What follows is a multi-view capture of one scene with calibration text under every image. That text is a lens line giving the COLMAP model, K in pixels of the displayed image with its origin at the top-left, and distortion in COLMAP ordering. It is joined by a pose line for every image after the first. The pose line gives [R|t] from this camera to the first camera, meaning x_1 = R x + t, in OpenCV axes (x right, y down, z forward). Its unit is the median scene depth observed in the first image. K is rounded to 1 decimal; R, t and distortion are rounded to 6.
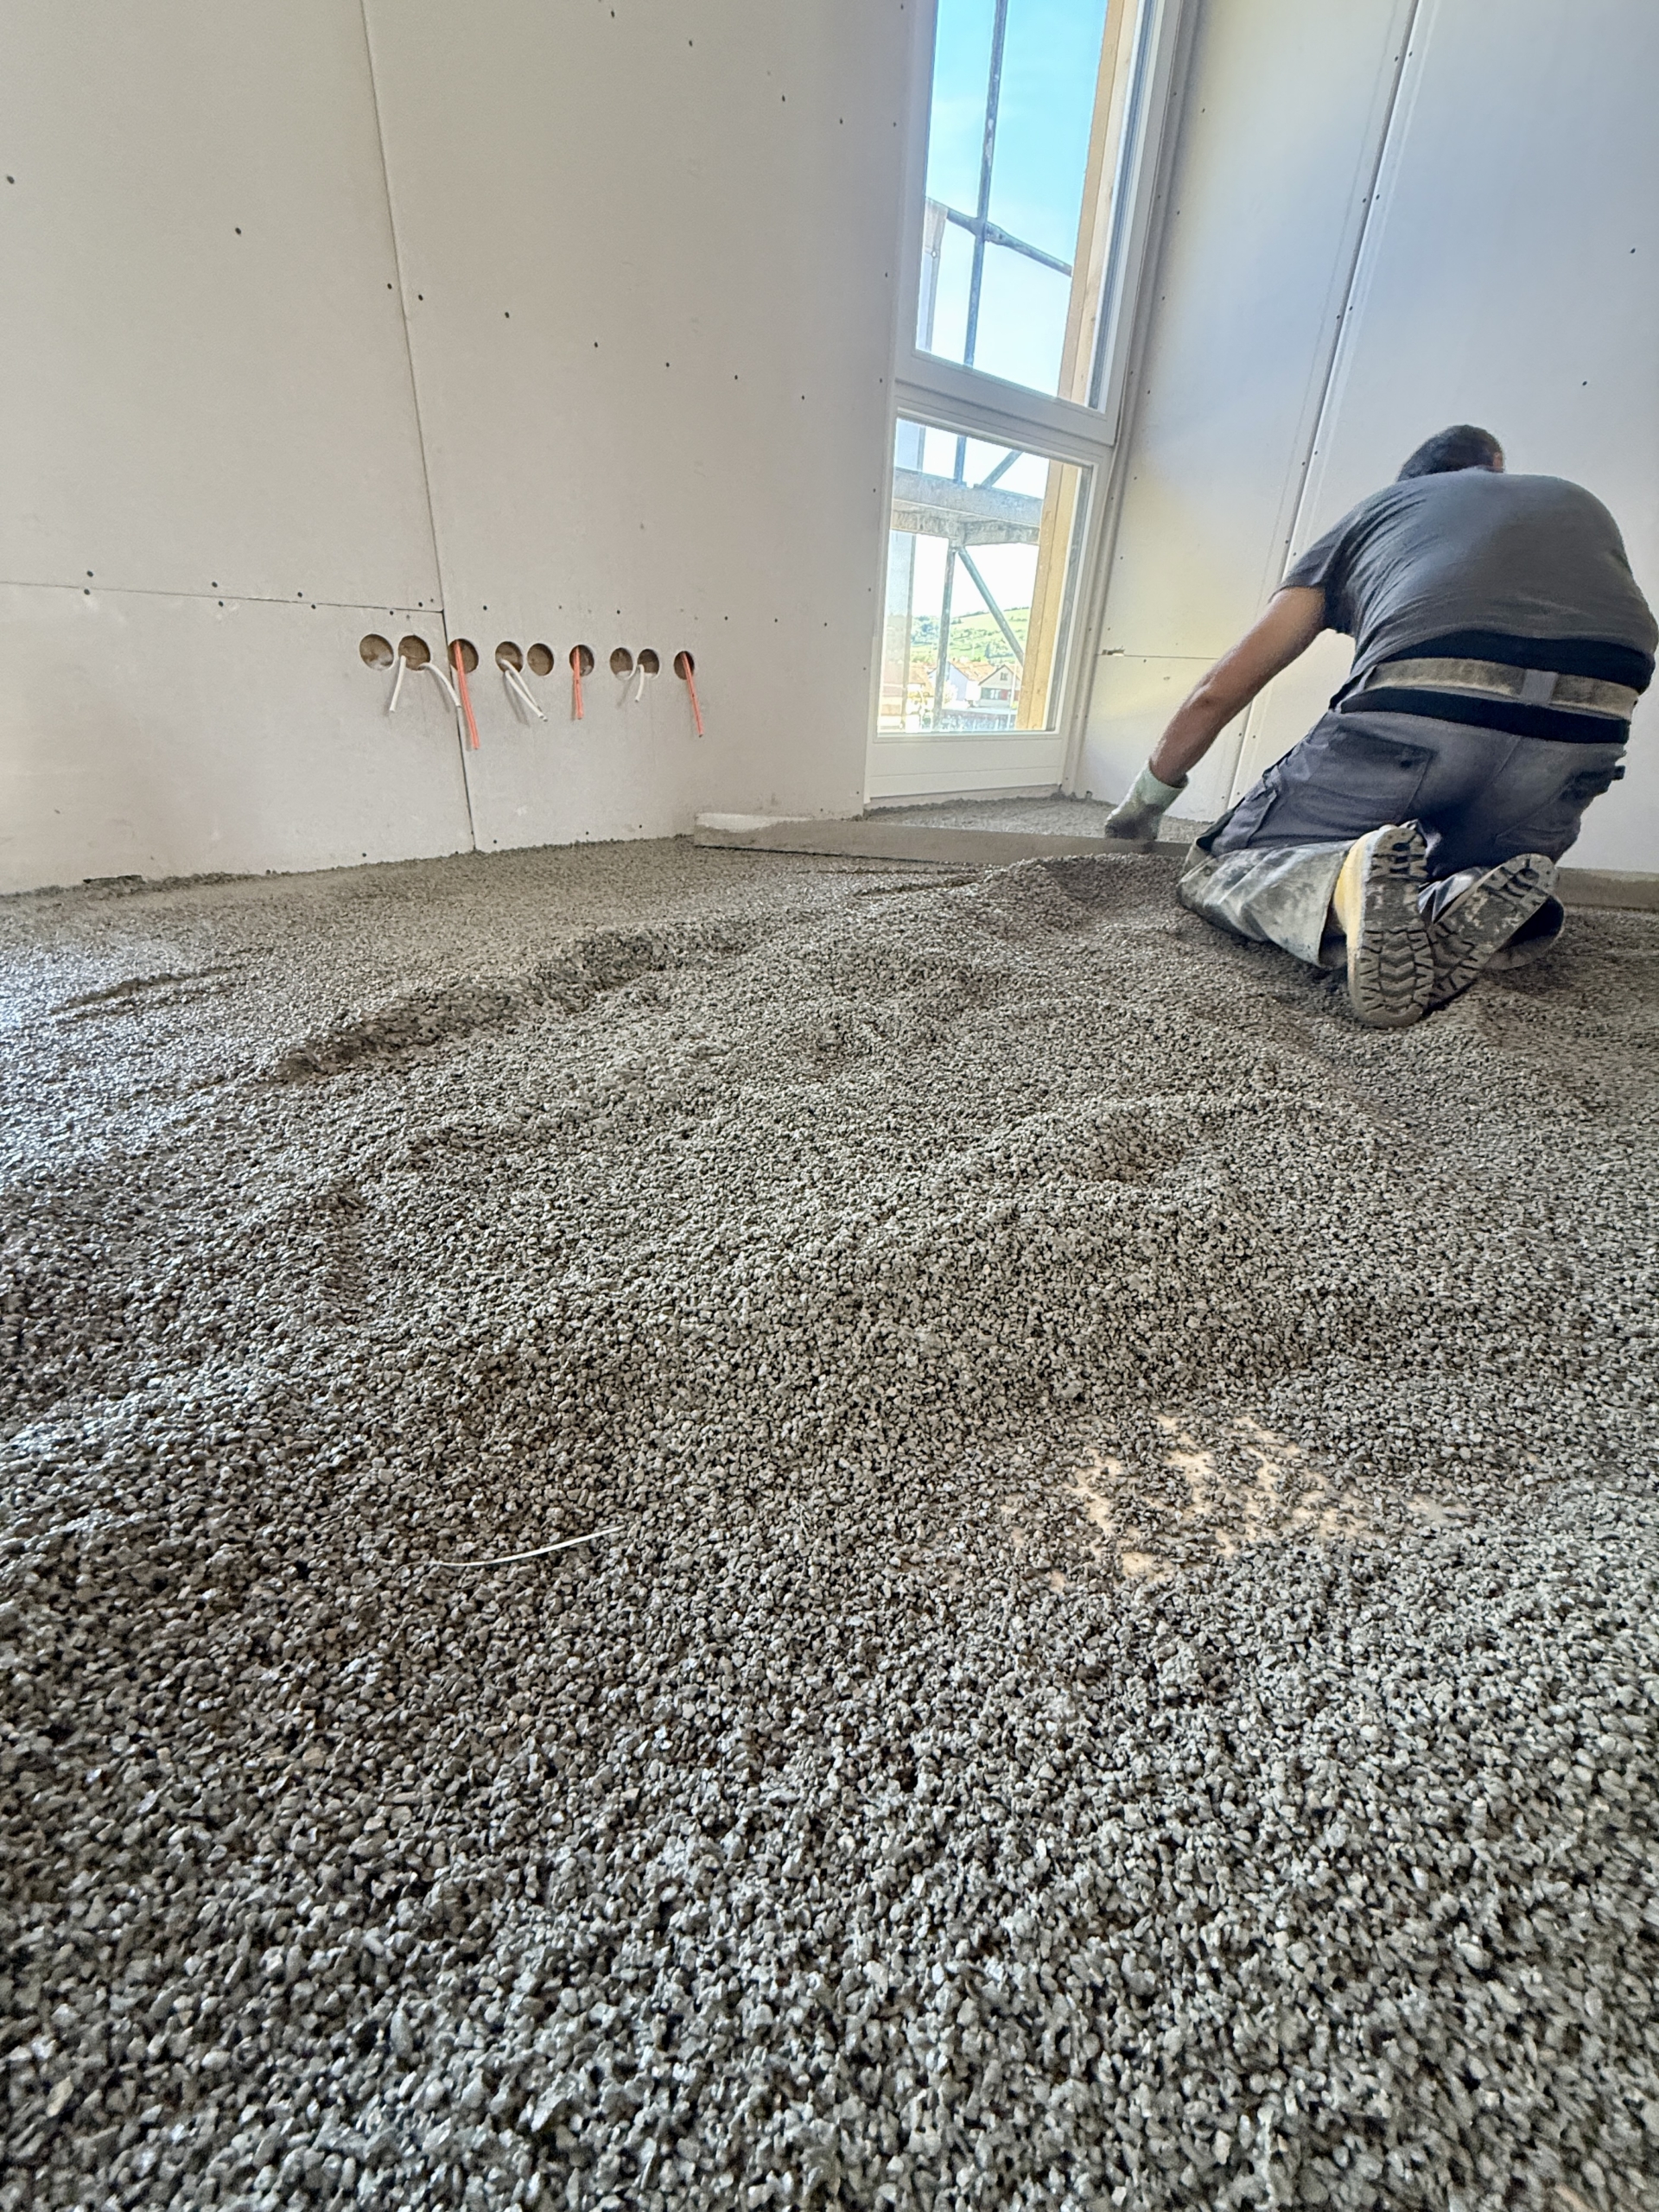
lens RADIAL K [[888.2, 0, 828.9], [0, 888.2, 1104.8], [0, 0, 1]] dist [0.001054, 0.000046]
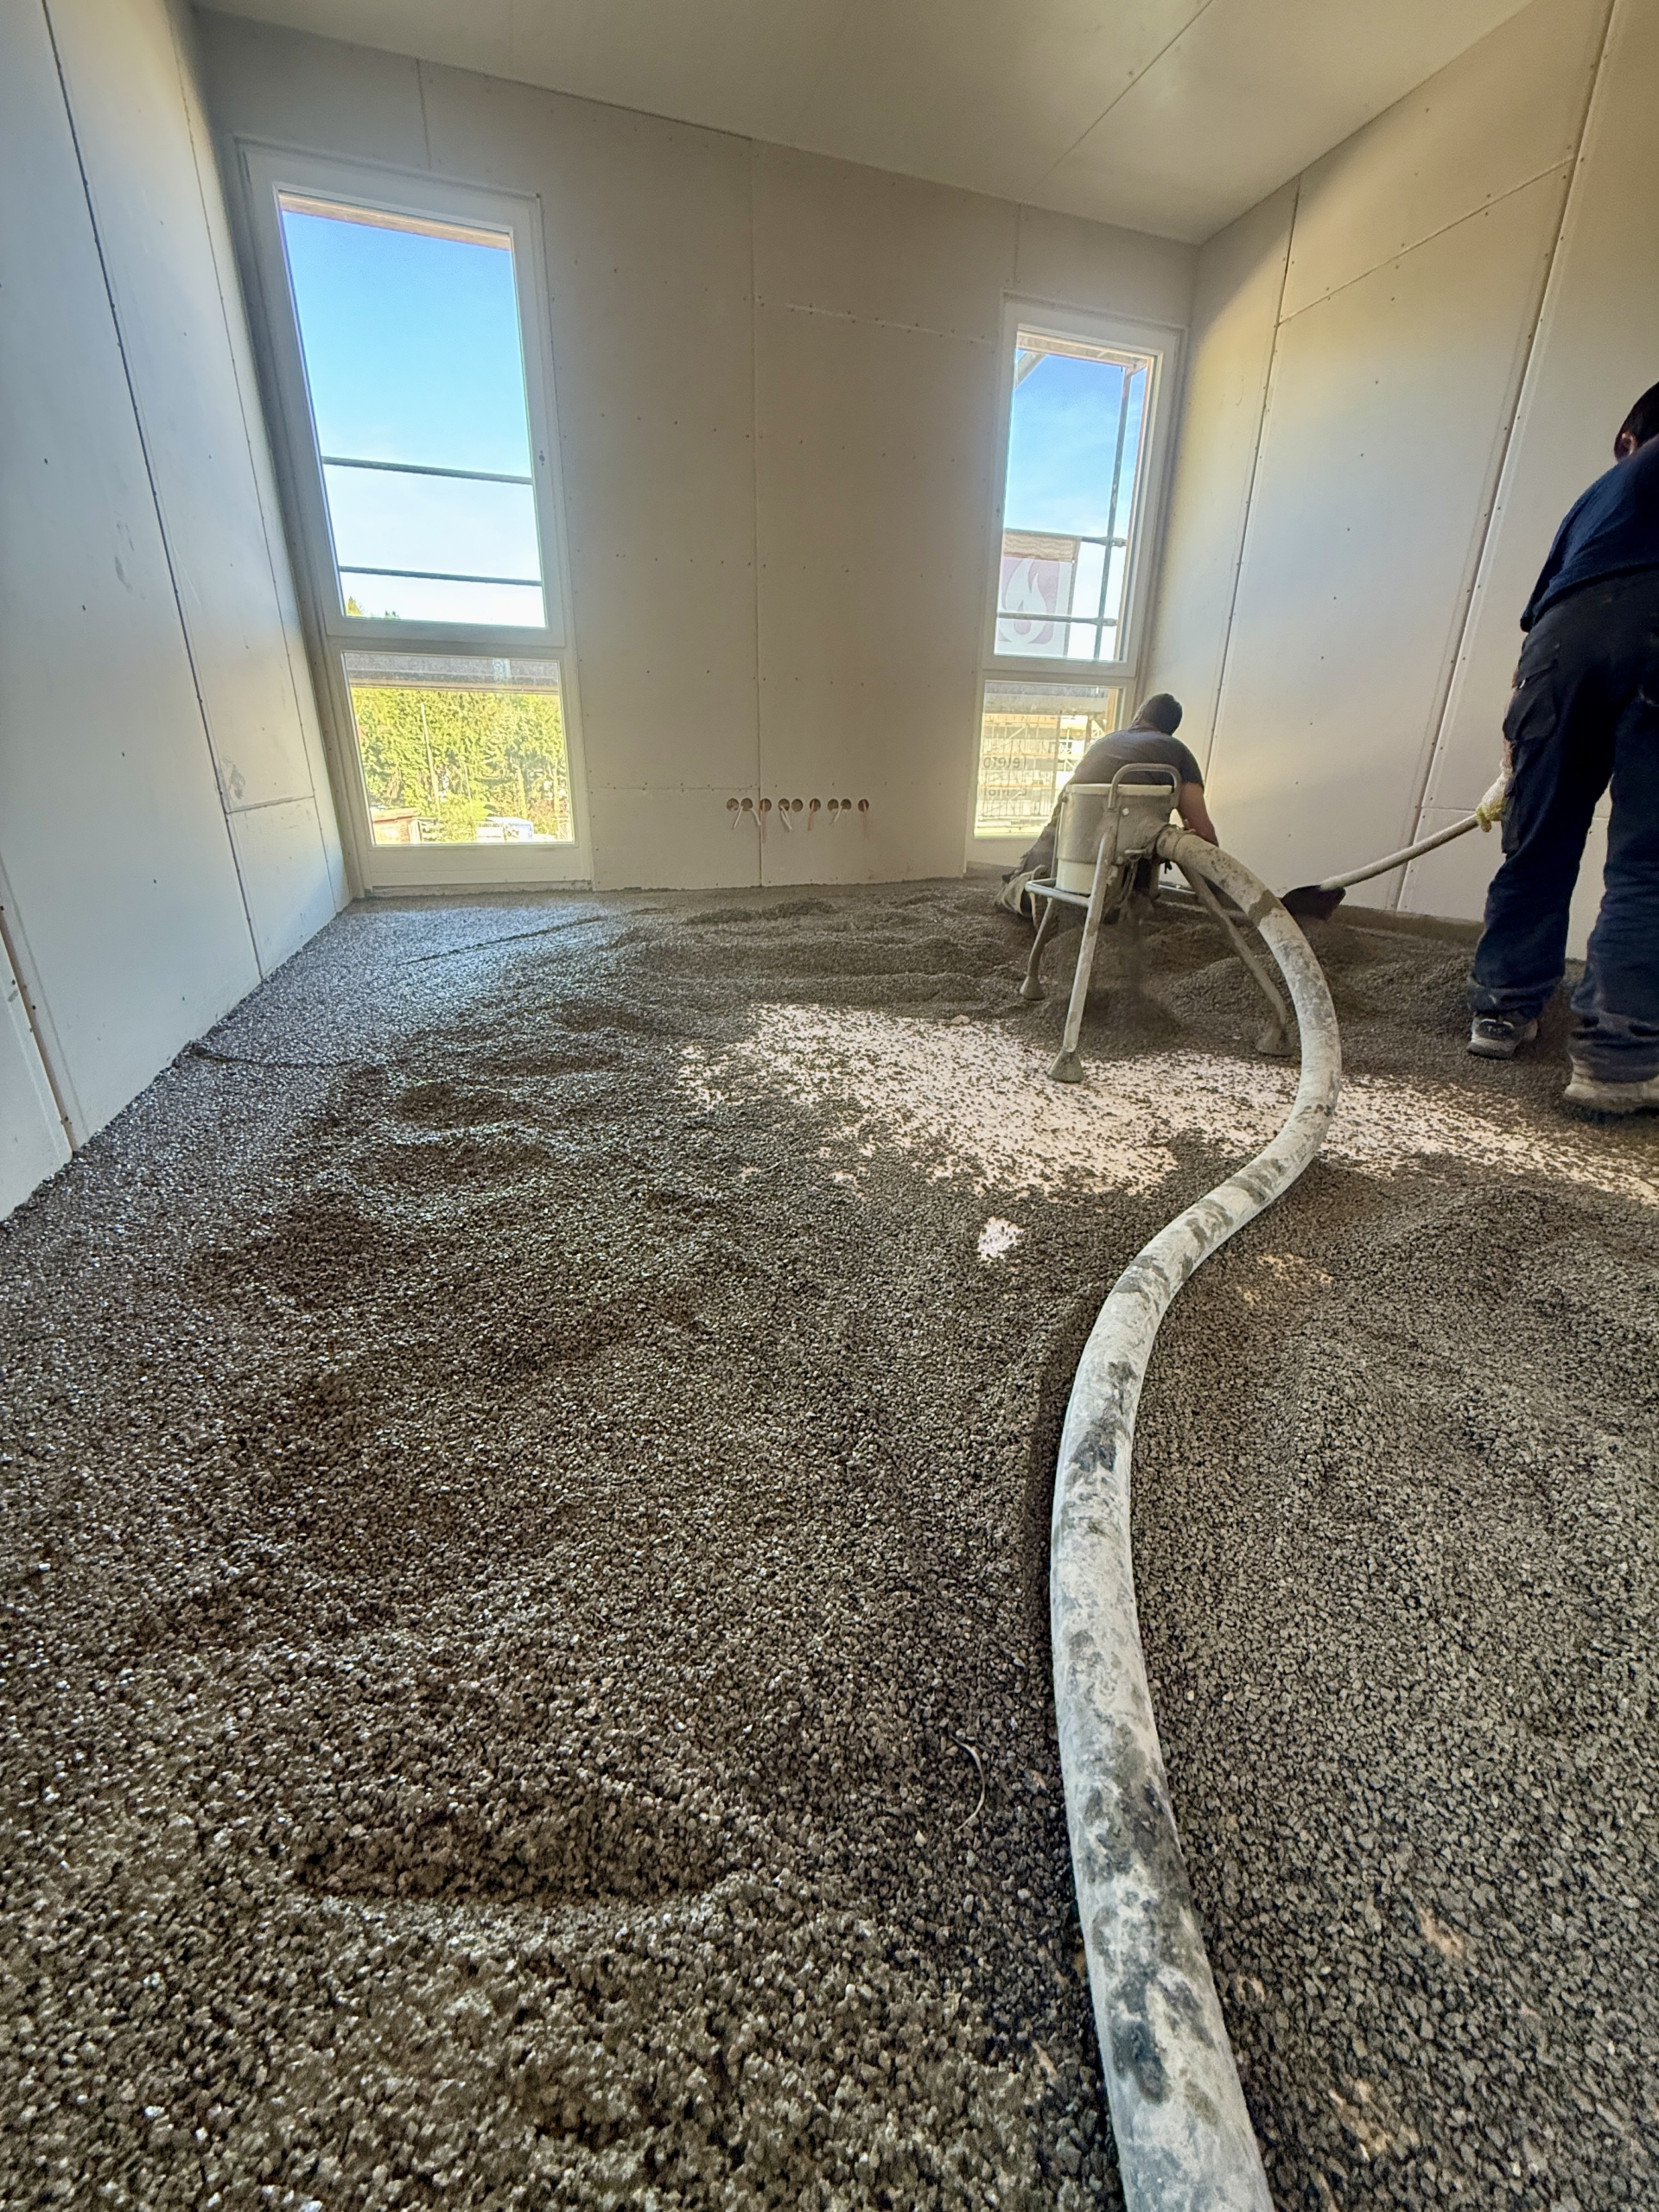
lens RADIAL K [[888.2, 0, 831.3], [0, 888.2, 1110.3], [0, 0, 1]] dist [0.001054, 0.000046]
pose [[0.935237, 0.104549, -0.338234, 0.604810], [-0.136594, 0.987985, -0.072301, 0.426407], [0.326611, 0.113819, 0.938281, -1.021512]]
